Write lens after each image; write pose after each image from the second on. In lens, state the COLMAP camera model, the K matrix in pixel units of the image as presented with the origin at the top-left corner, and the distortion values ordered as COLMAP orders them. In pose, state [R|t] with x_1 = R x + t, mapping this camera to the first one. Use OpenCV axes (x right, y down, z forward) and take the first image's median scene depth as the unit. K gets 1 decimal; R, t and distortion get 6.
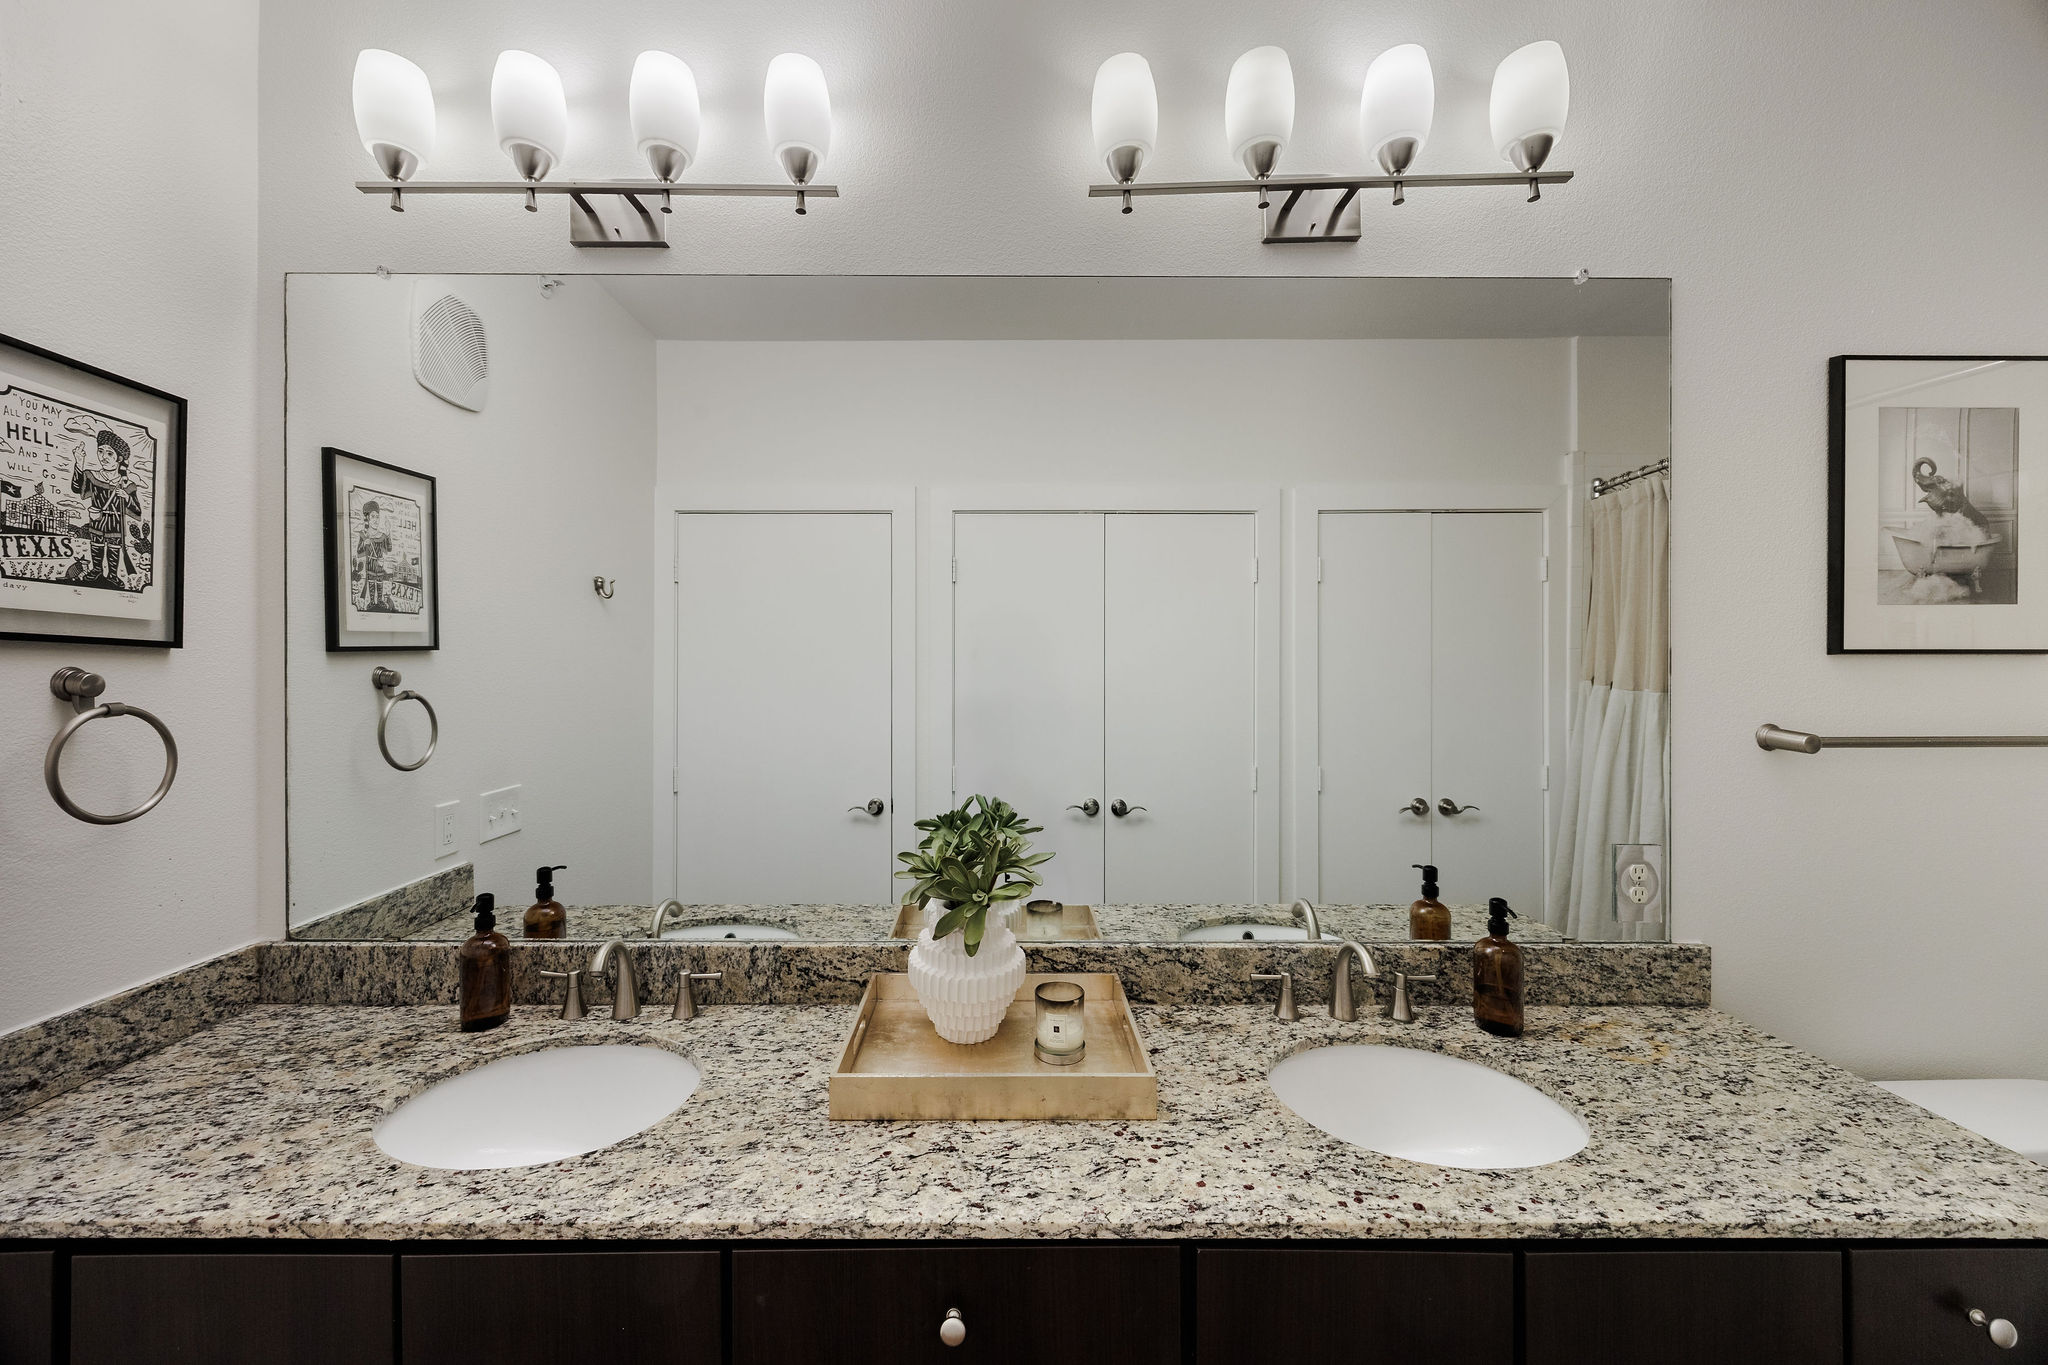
lens RADIAL K [[809.9, 0, 1014.5], [0, 809.9, 664.7], [0, 0, 1]] dist [-0.005675, 0.000742]
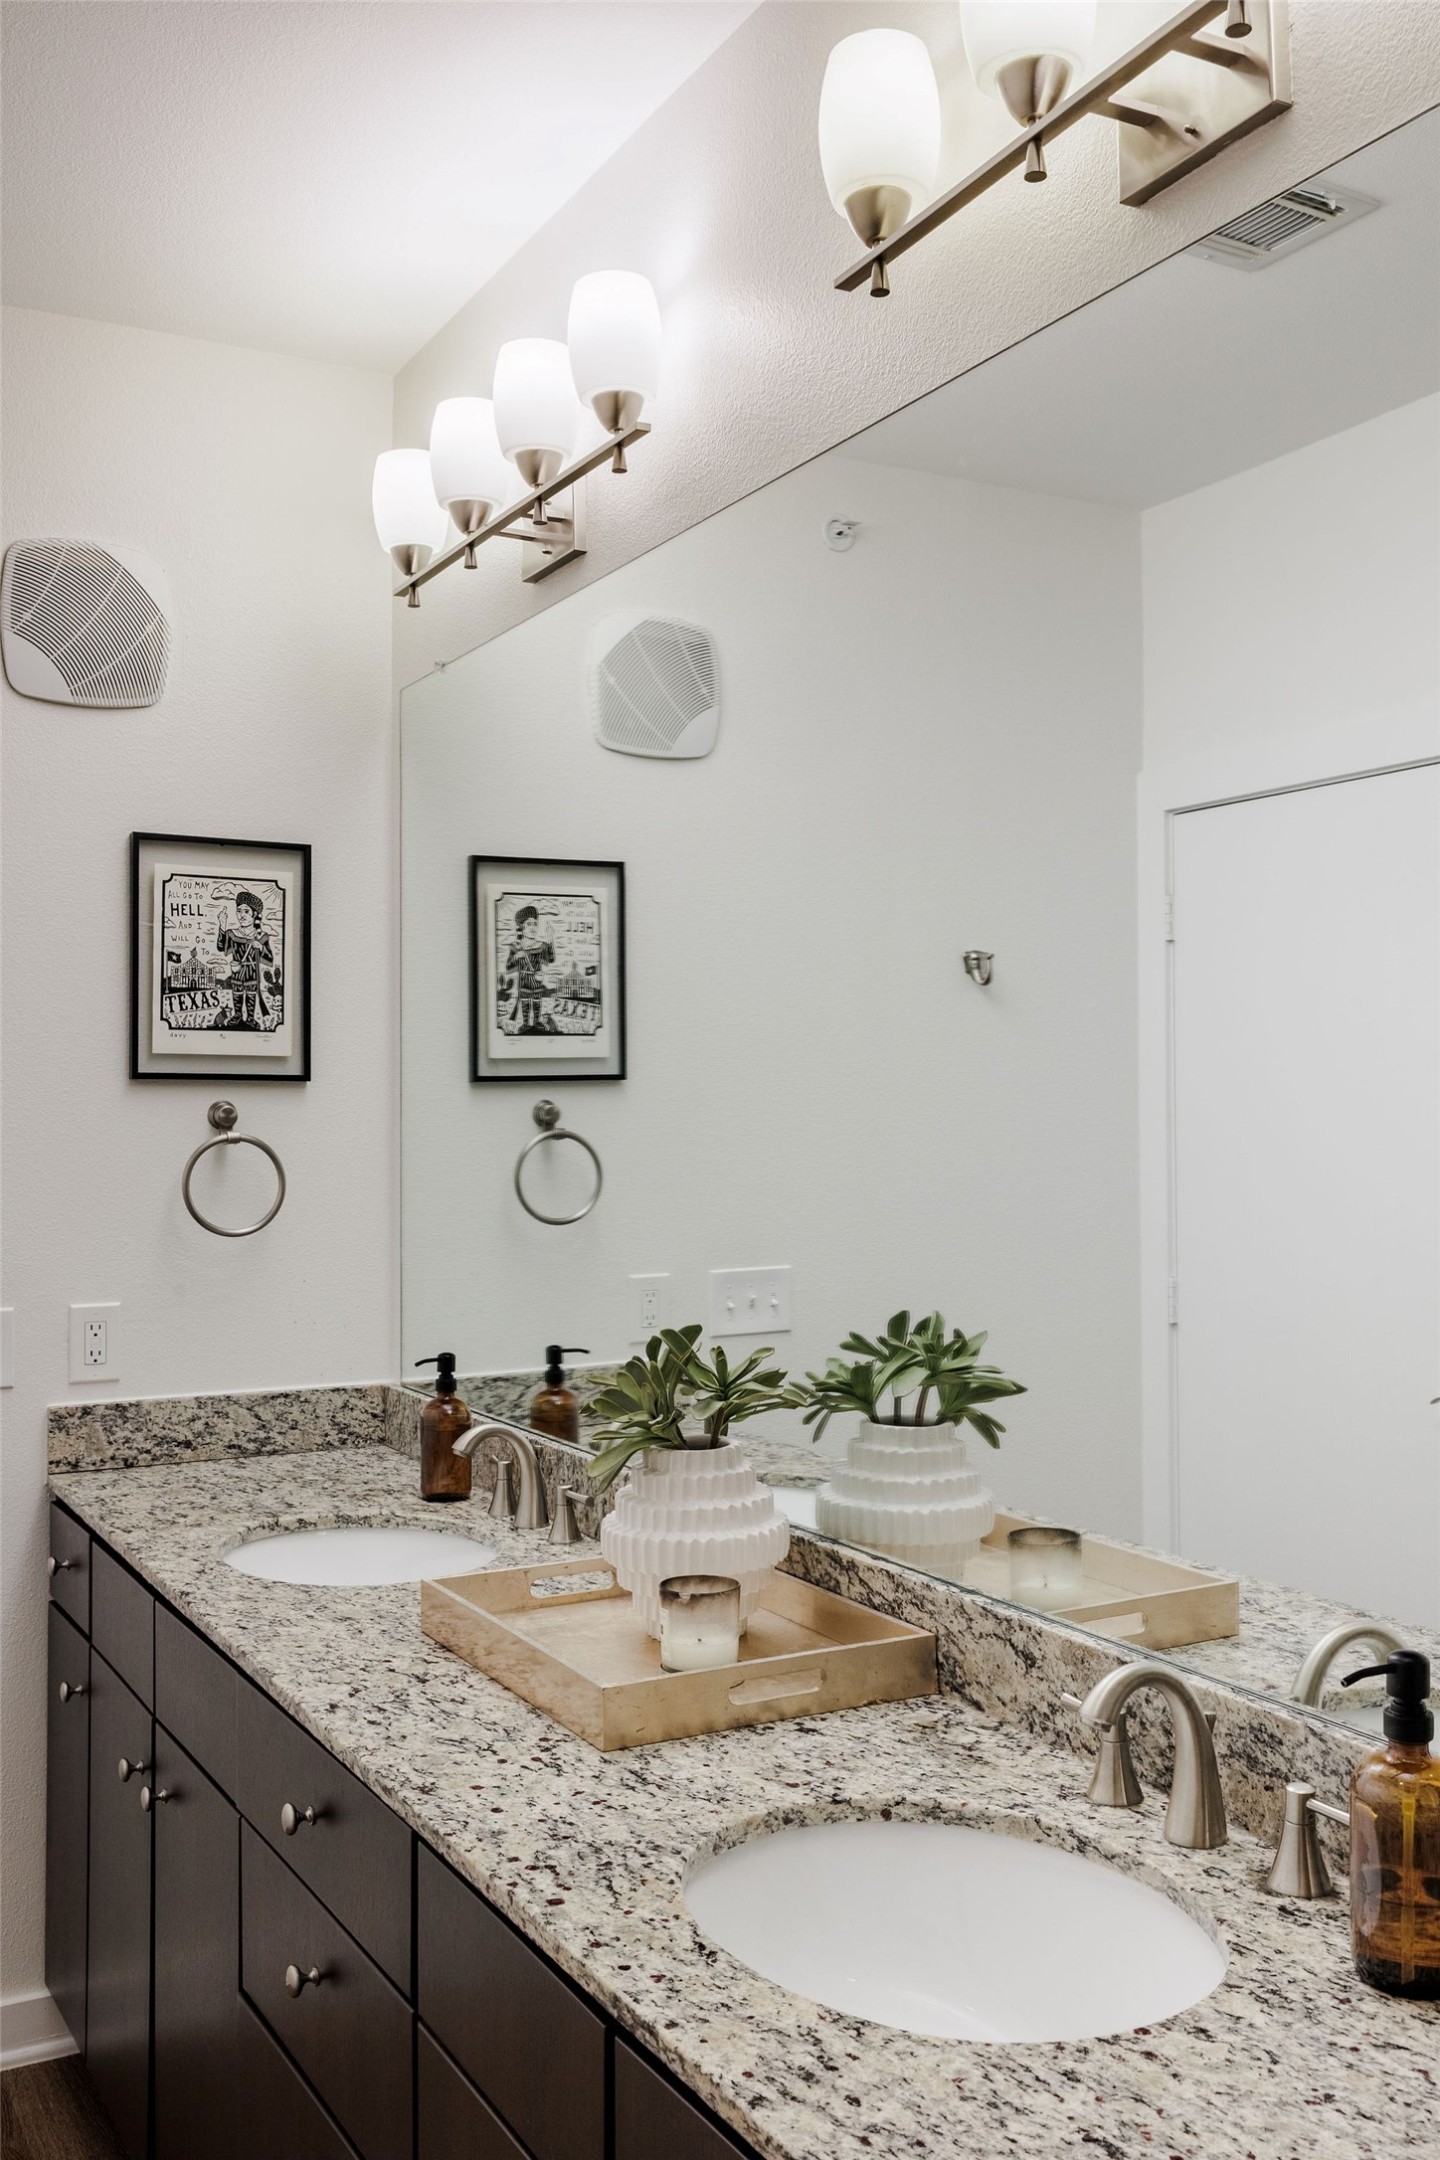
lens RADIAL K [[1938.2, 0, 718.1], [0, 1938.2, 1093.4], [0, 0, 1]] dist [-0.015379, -0.005933]
pose [[0.468892, -0.011356, -0.883182, 1.508482], [0.006273, 0.999935, -0.009527, 0.022401], [0.883233, -0.001073, 0.468933, 0.292096]]
